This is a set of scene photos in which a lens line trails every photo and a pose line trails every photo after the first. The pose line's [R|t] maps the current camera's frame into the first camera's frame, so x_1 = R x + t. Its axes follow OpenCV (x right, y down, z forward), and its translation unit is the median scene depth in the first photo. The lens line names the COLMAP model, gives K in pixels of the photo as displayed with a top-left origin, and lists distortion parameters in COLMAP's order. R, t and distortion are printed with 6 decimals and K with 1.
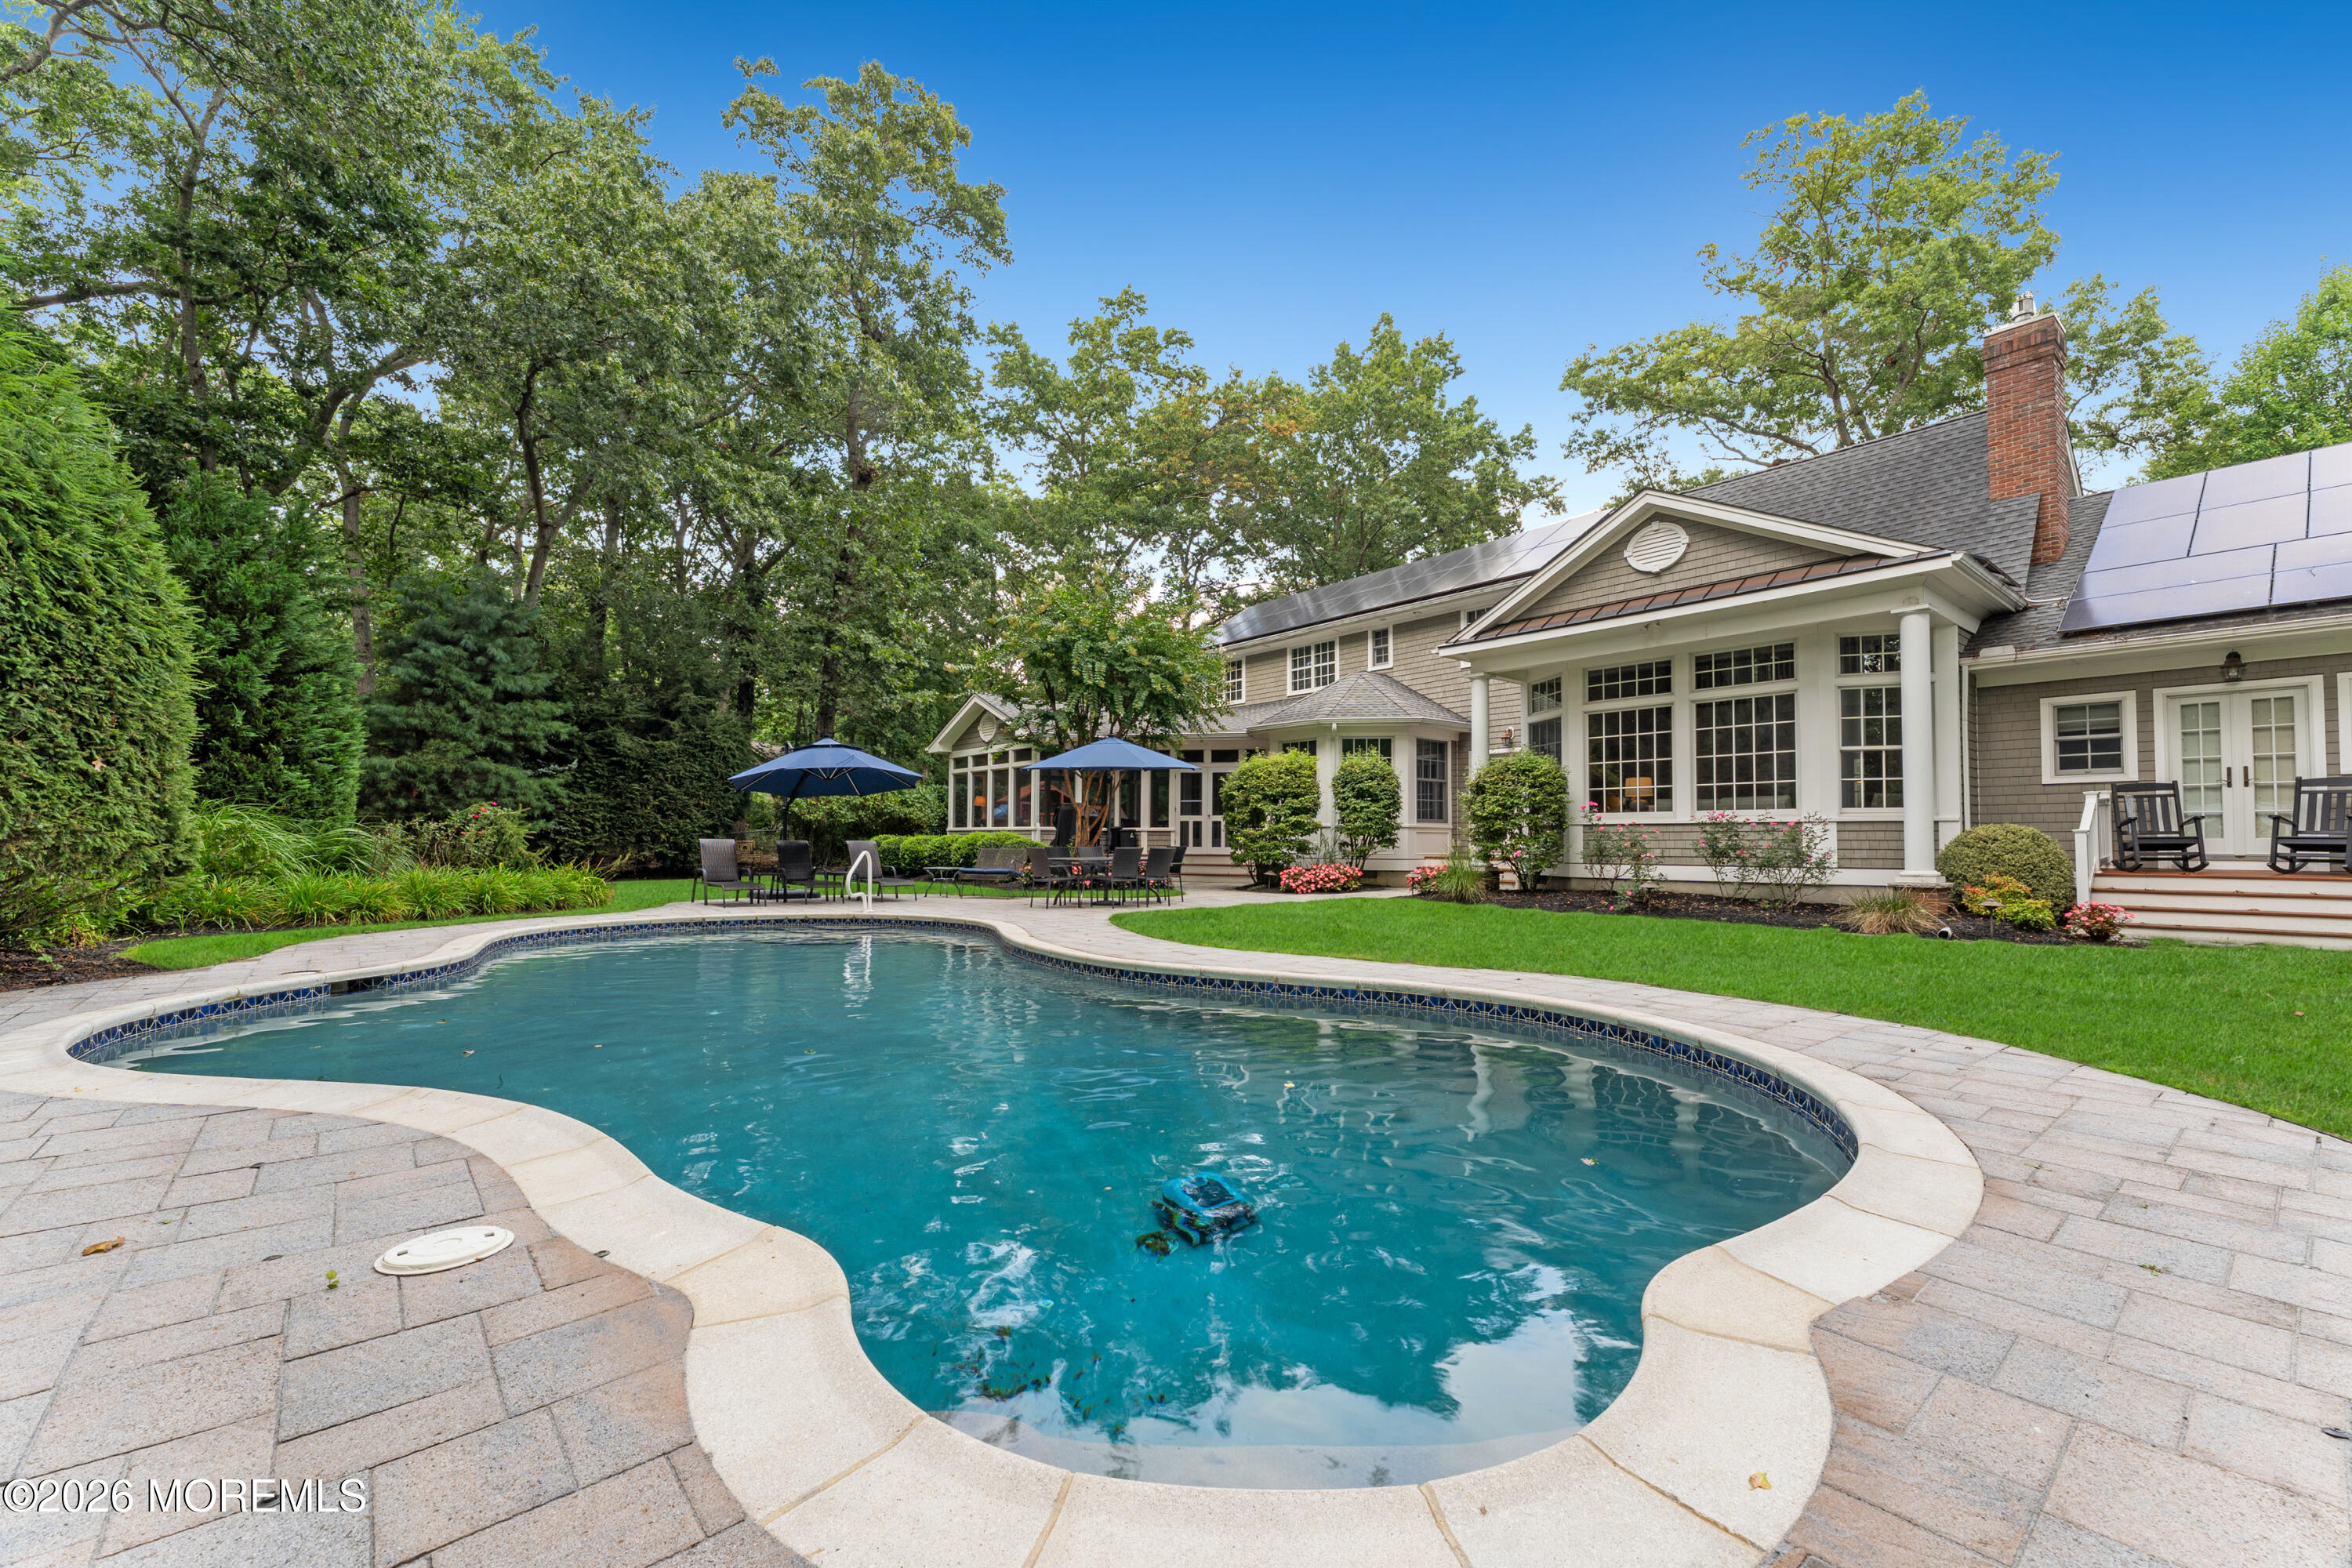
lens RADIAL K [[981.5, 0, 1175.6], [0, 981.5, 813.5], [0, 0, 1]] dist [0.001952, -0.000179]
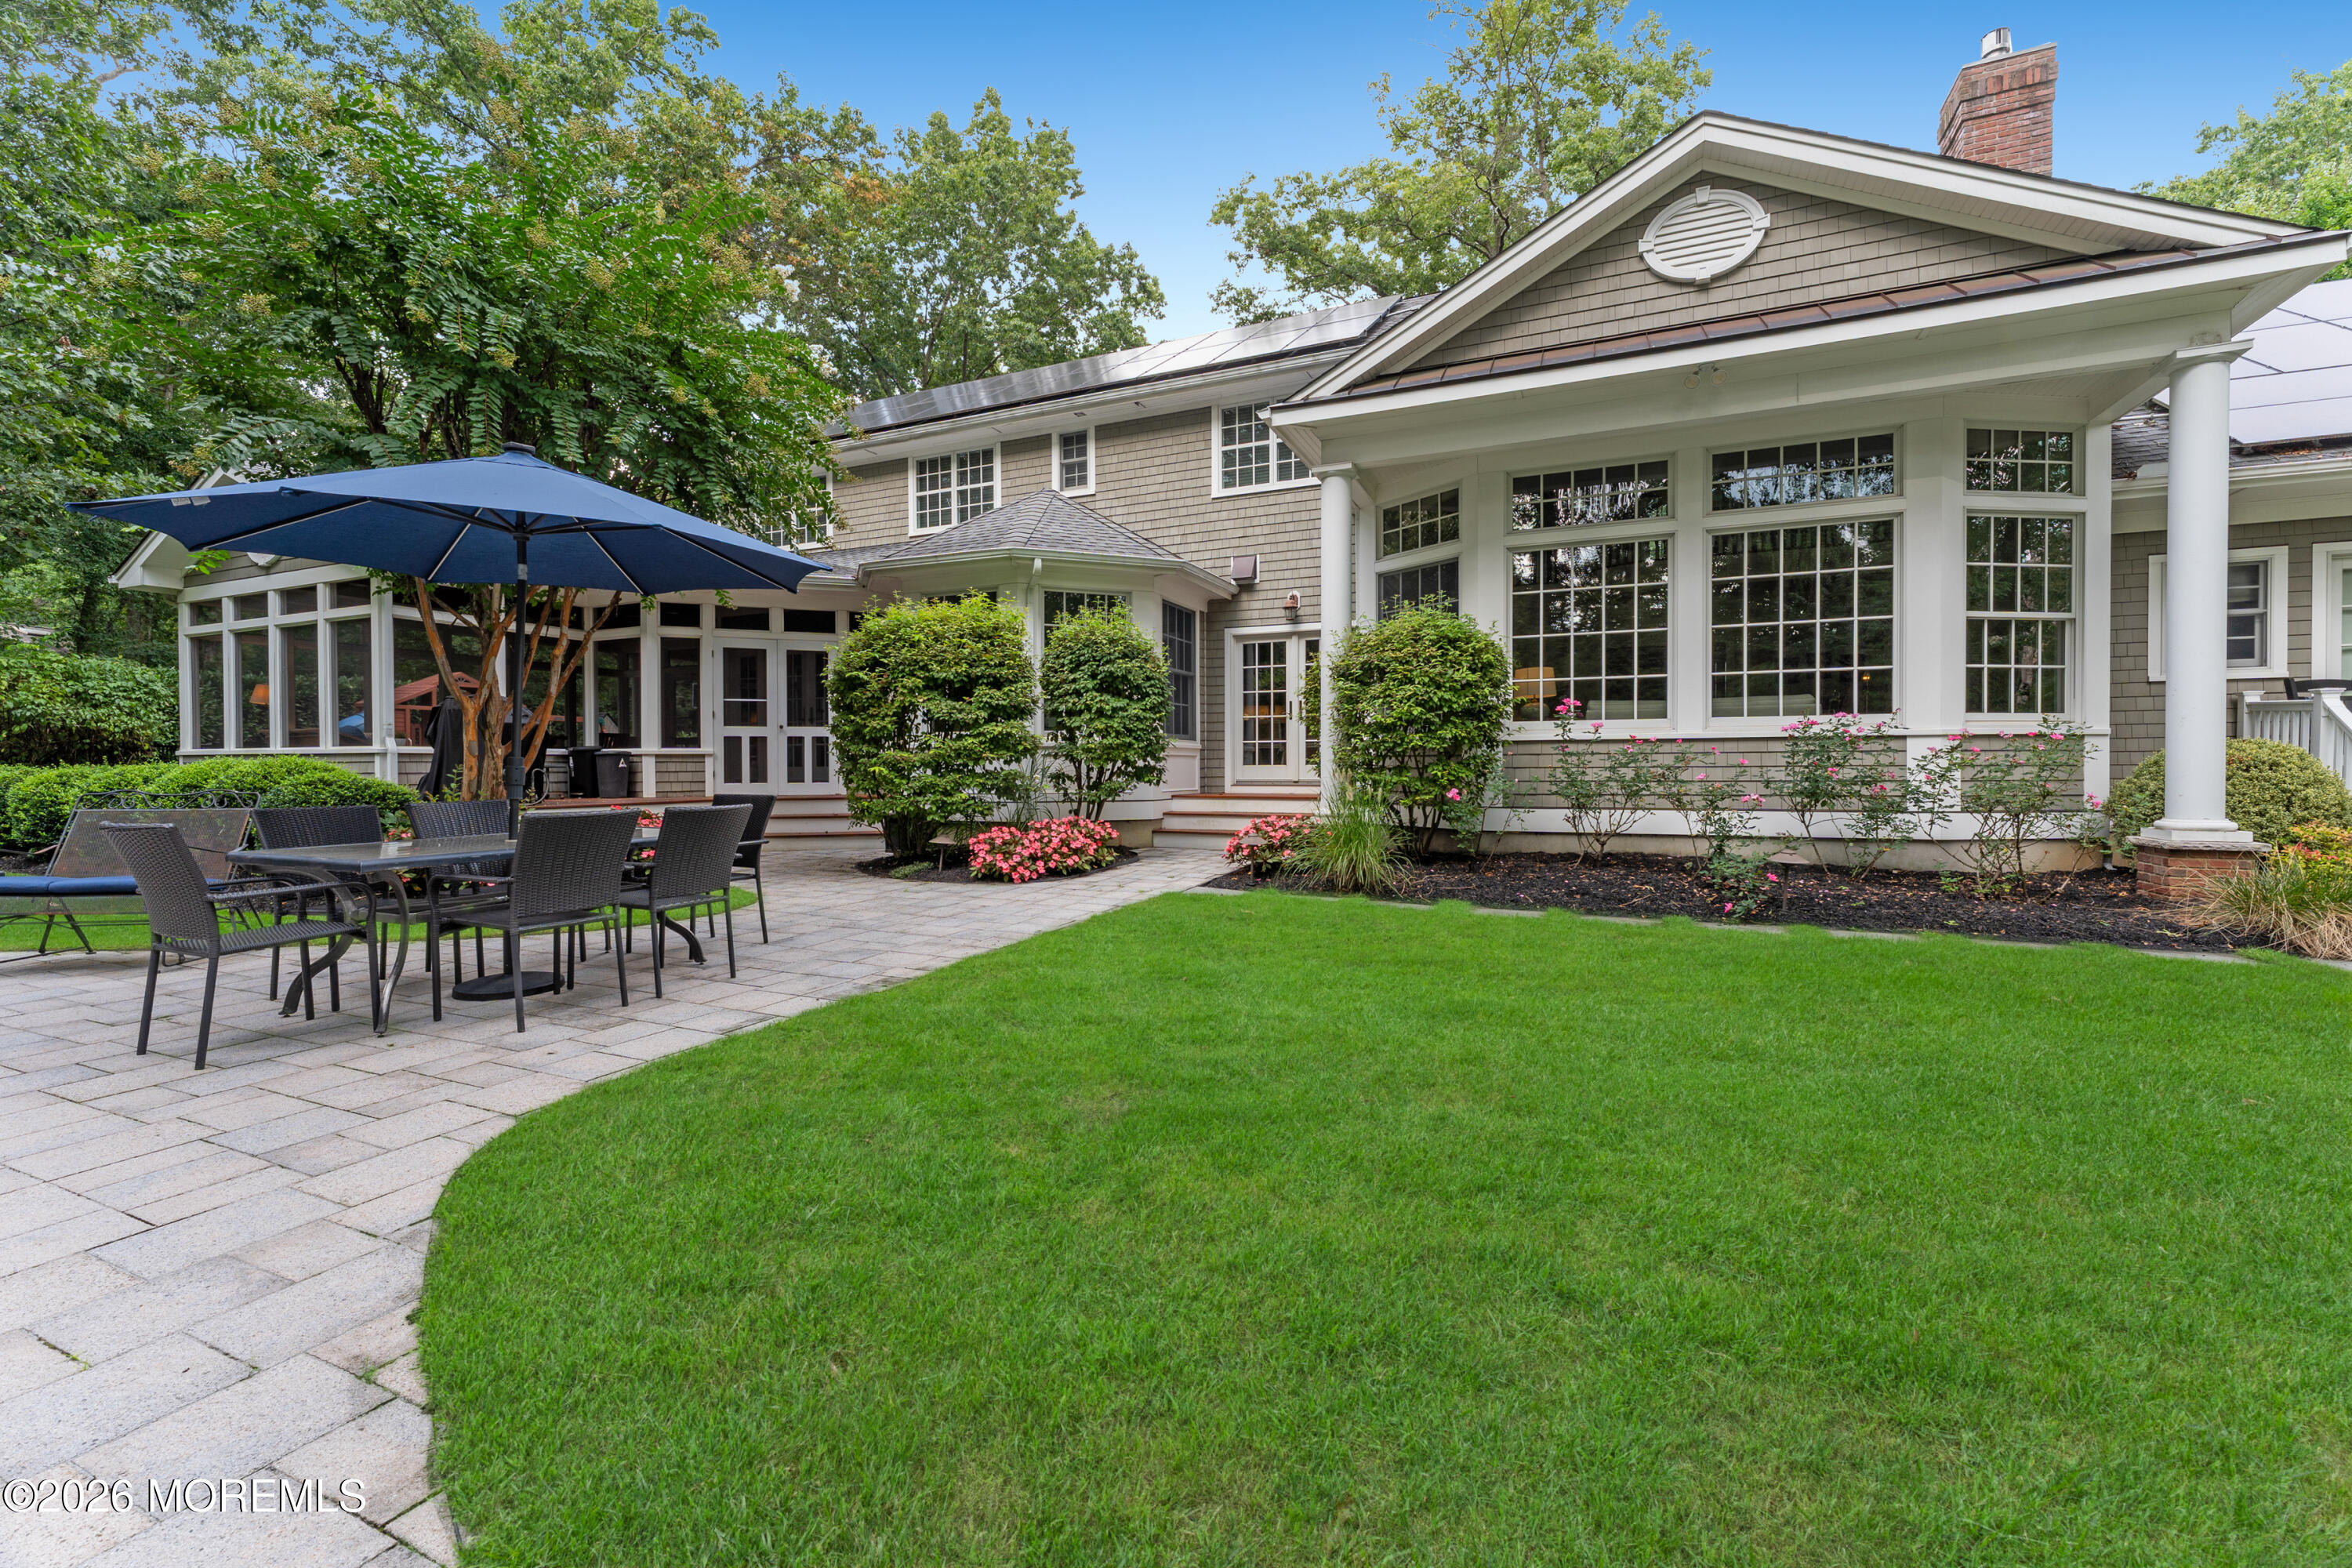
lens RADIAL K [[963.7, 0, 1184.5], [0, 963.7, 777.0], [0, 0, 1]] dist [-0.000575, -0.000641]
pose [[0.890276, -0.013582, 0.455219, -0.016082], [-0.005490, 0.999163, 0.040548, 0.010174], [-0.455388, -0.038598, 0.889456, 0.567089]]
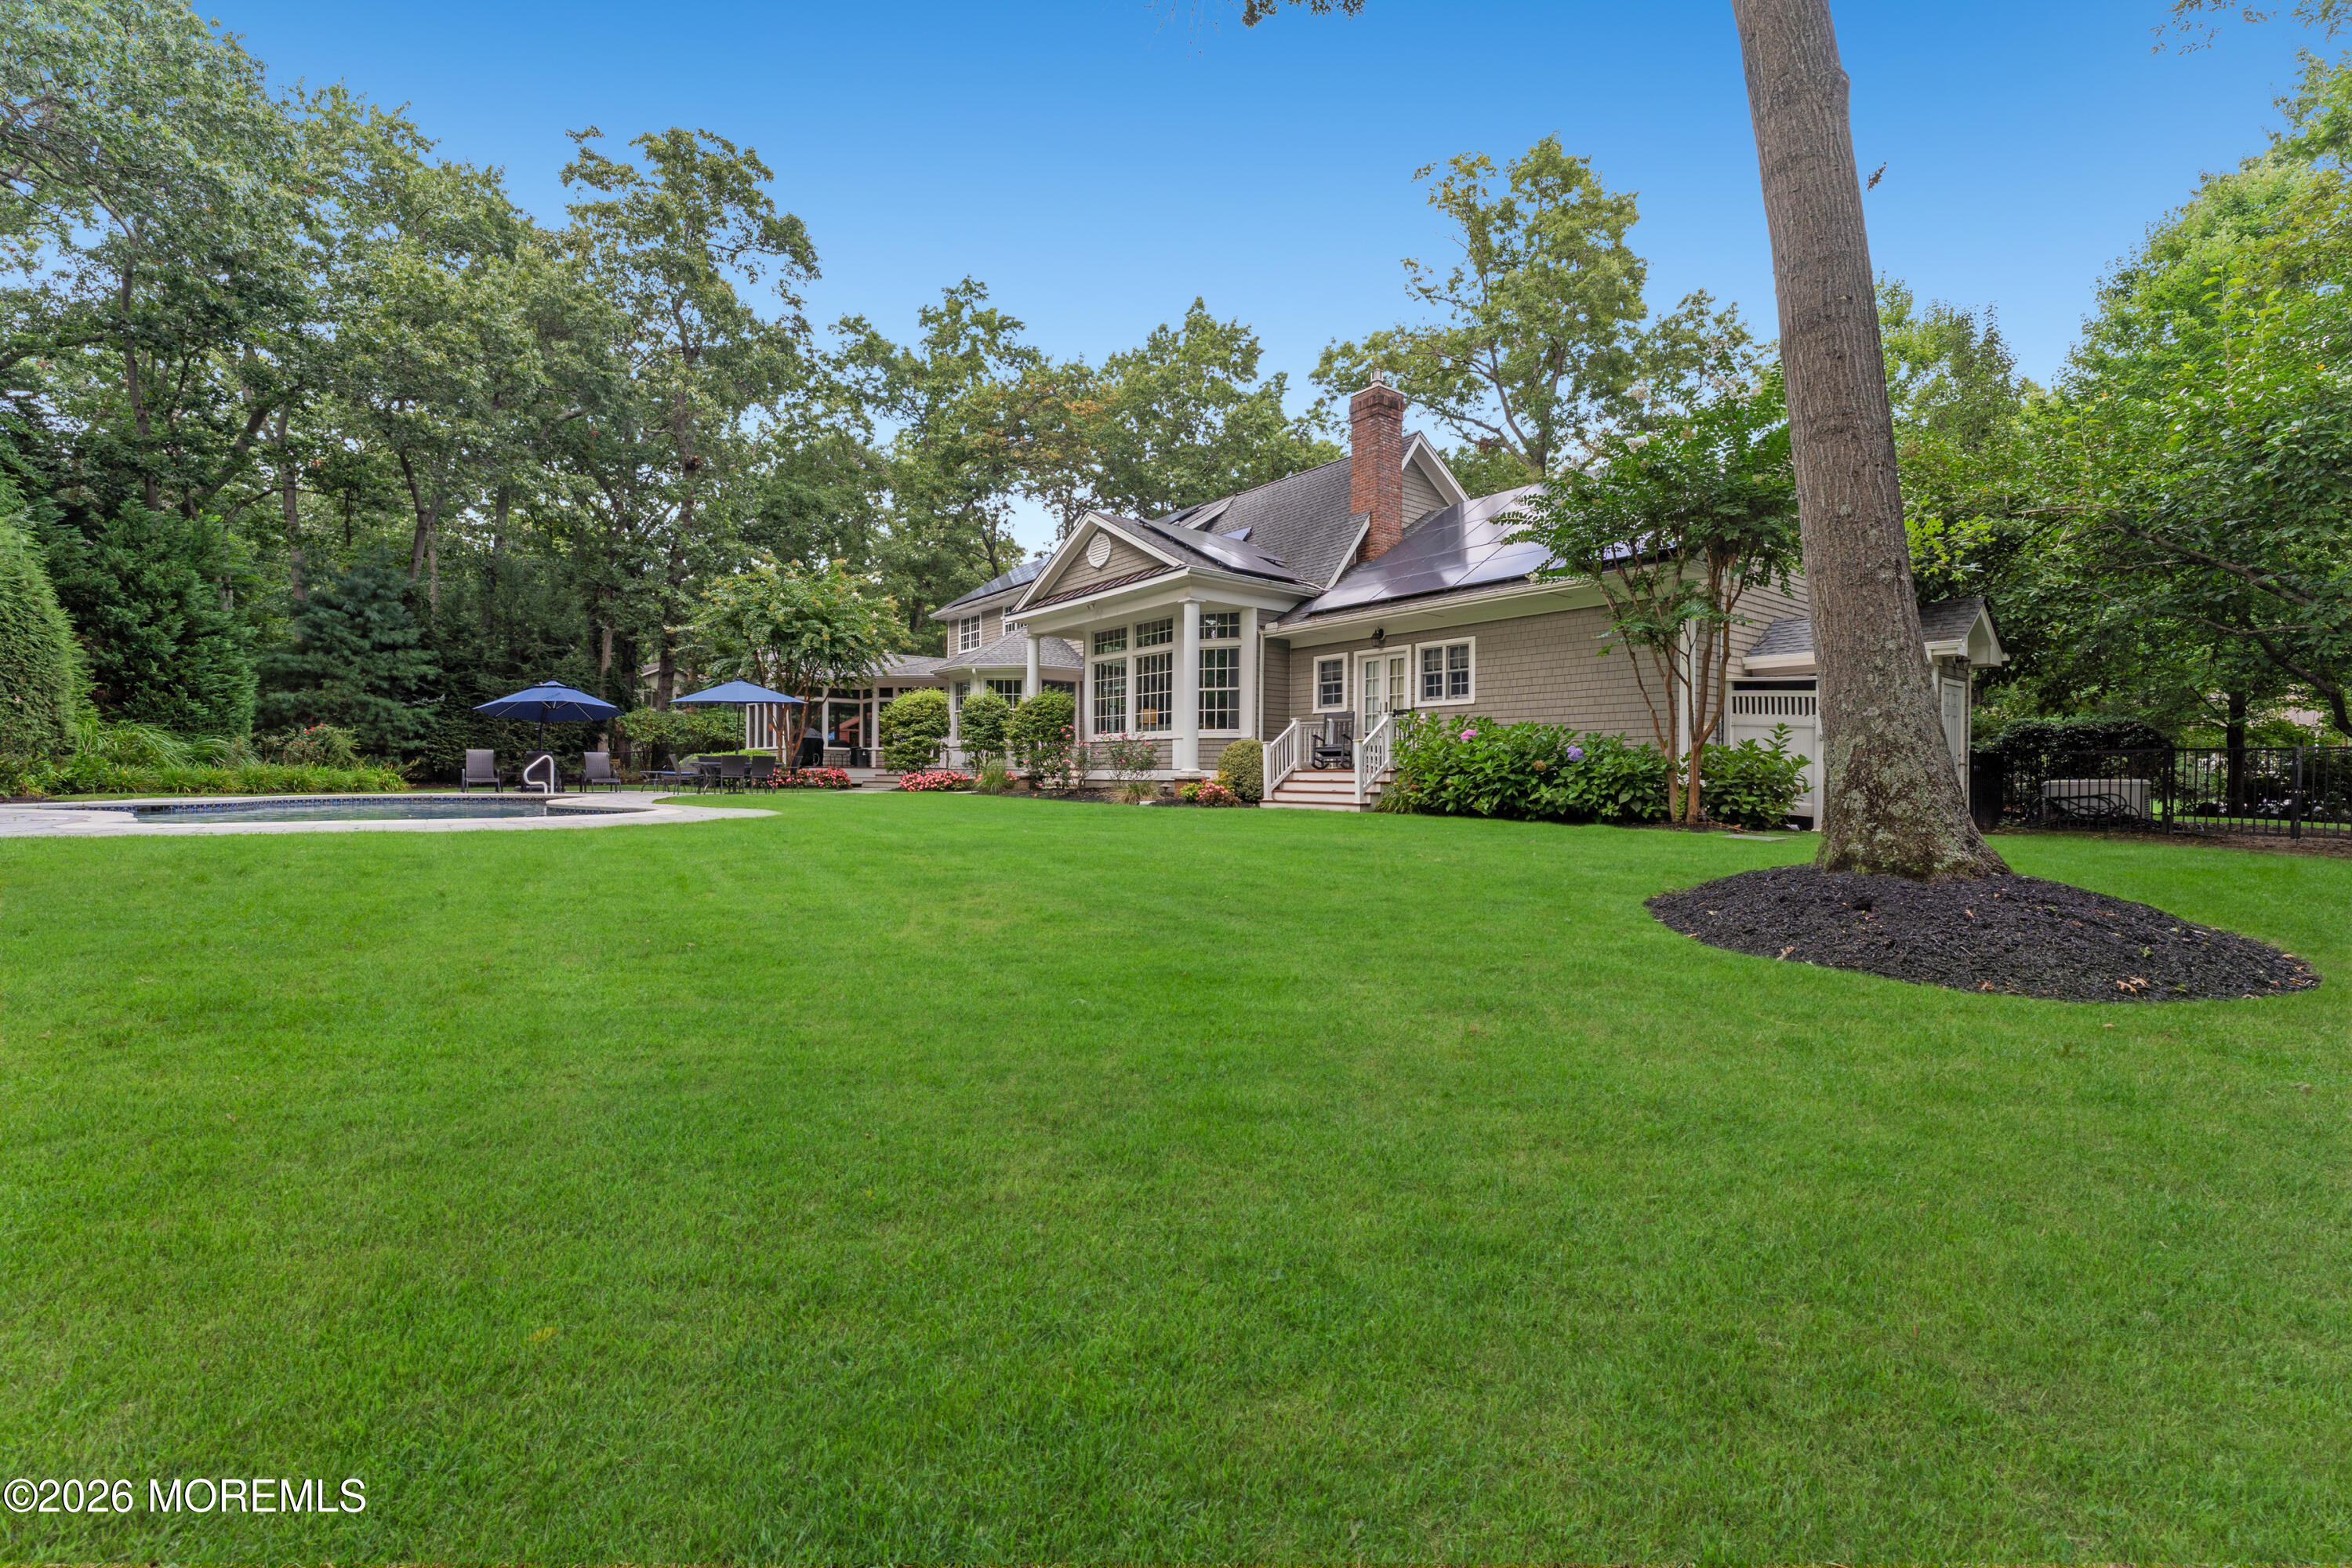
lens RADIAL K [[997.8, 0, 1176.0], [0, 997.8, 784.0], [0, 0, 1]] dist [0.003532, 0.000535]
pose [[0.999379, 0.004432, -0.034947, 0.579099], [-0.003134, 0.999307, 0.037103, 0.017156], [0.035087, -0.036970, 0.998700, -0.425147]]
